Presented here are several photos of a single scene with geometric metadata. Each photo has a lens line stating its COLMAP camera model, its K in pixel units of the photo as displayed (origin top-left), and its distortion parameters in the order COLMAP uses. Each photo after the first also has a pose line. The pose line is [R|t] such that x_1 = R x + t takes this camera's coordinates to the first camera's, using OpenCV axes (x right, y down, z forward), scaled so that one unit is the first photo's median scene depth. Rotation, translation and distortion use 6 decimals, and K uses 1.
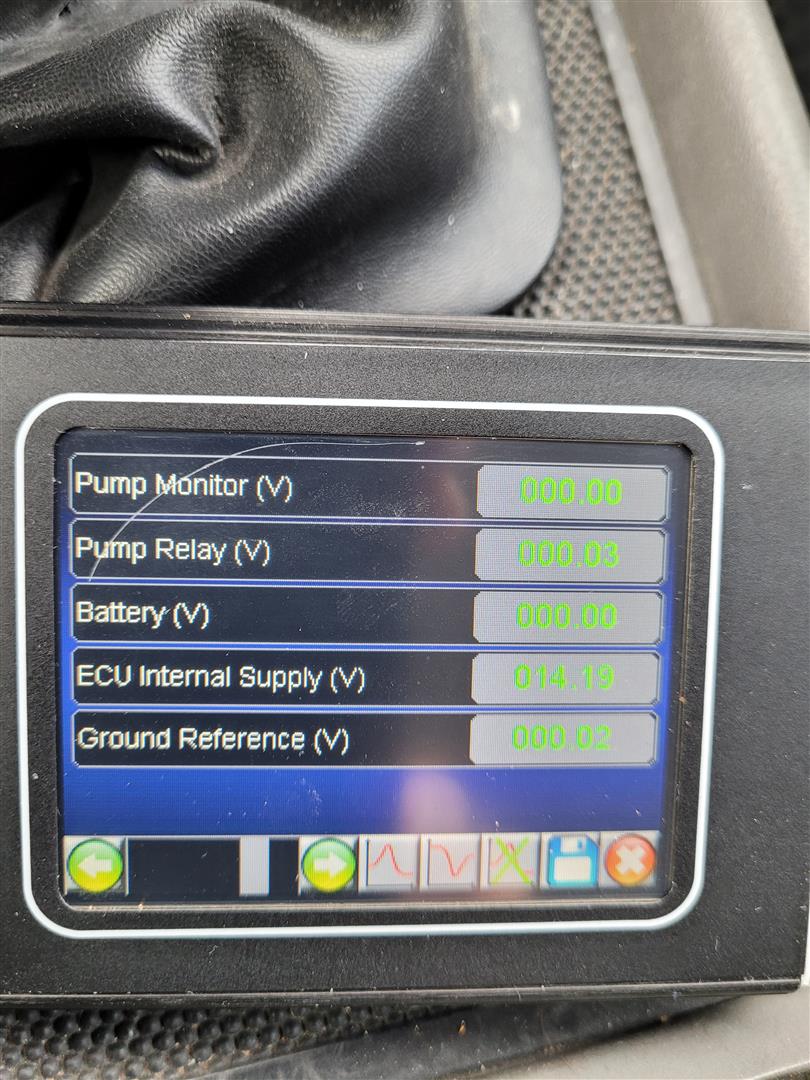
lens RADIAL K [[822.8, 0, 397.5], [0, 822.8, 539.3], [0, 0, 1]] dist [-0.067107, 0.001968]
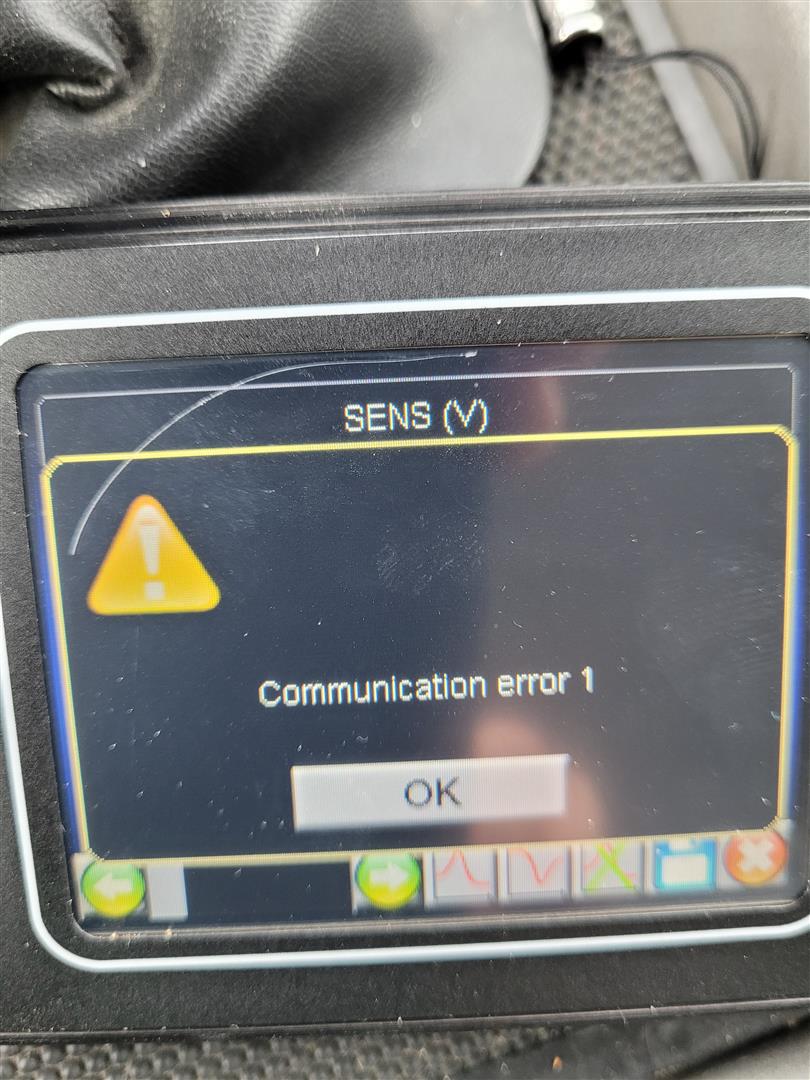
lens RADIAL K [[822.8, 0, 402.1], [0, 822.8, 530.4], [0, 0, 1]] dist [-0.067107, 0.001968]
pose [[0.996221, -0.054764, -0.067416, 0.005494], [0.059678, 0.995532, 0.073174, -0.011612], [0.063108, -0.076921, 0.995038, 0.205794]]
